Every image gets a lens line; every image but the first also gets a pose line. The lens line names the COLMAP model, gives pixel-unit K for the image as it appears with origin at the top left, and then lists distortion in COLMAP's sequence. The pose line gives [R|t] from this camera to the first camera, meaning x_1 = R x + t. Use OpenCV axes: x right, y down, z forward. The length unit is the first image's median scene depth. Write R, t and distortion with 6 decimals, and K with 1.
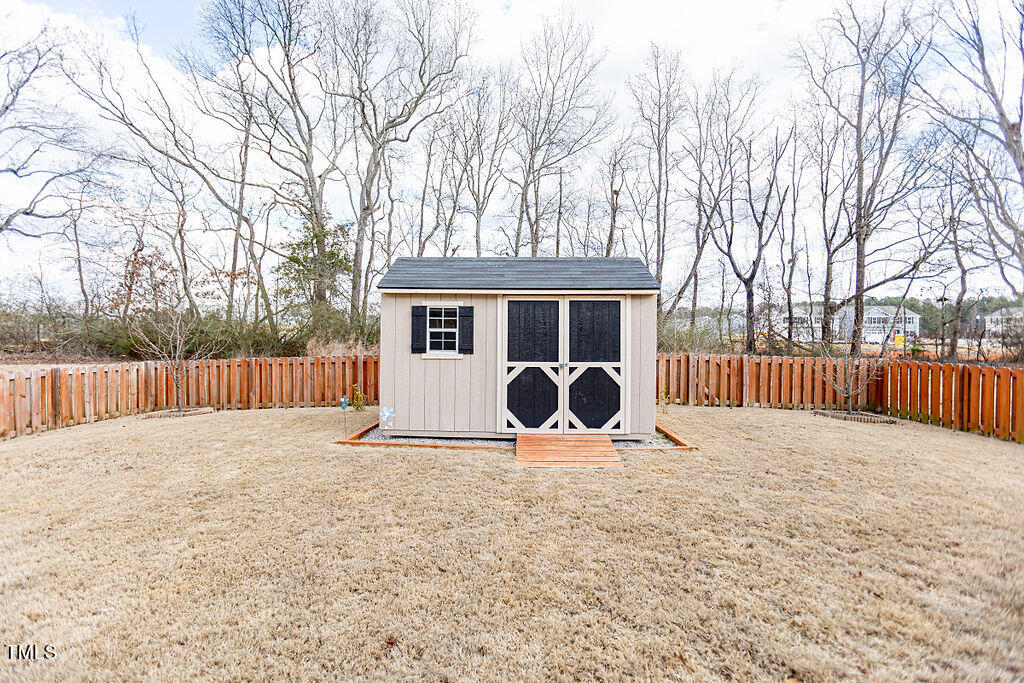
lens RADIAL K [[457.2, 0, 505.9], [0, 457.2, 335.1], [0, 0, 1]] dist [-0.008250, 0.007241]
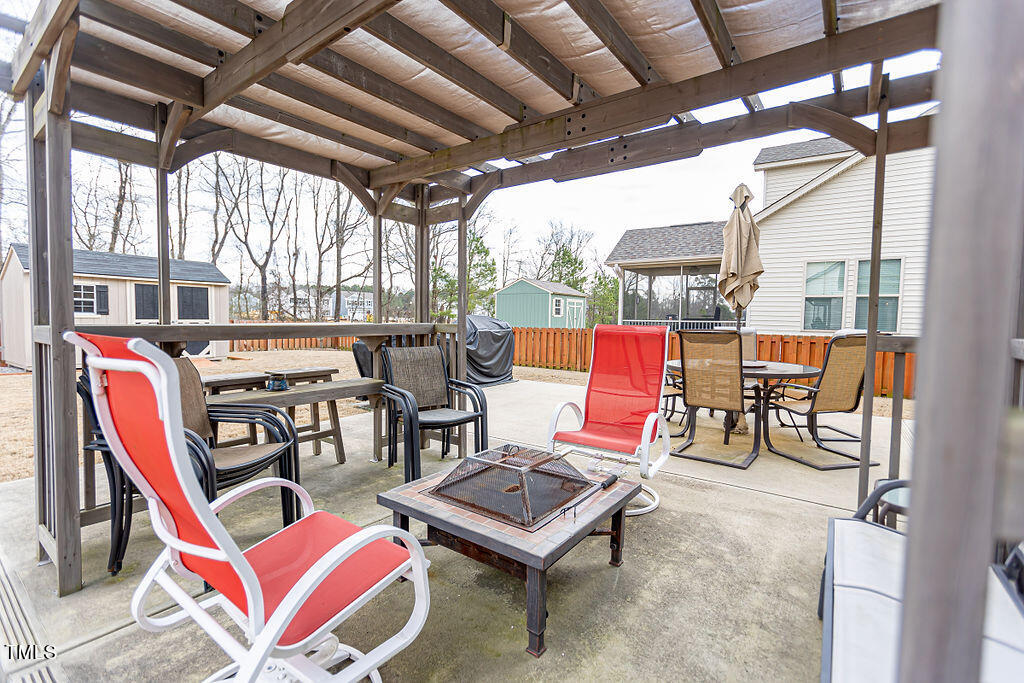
lens RADIAL K [[457.2, 0, 508.9], [0, 457.2, 337.0], [0, 0, 1]] dist [-0.008250, 0.007241]
pose [[0.546366, -0.034066, 0.836854, -0.163767], [-0.008047, 0.998913, 0.045917, 0.008452], [-0.837508, -0.031822, 0.545498, -0.269743]]
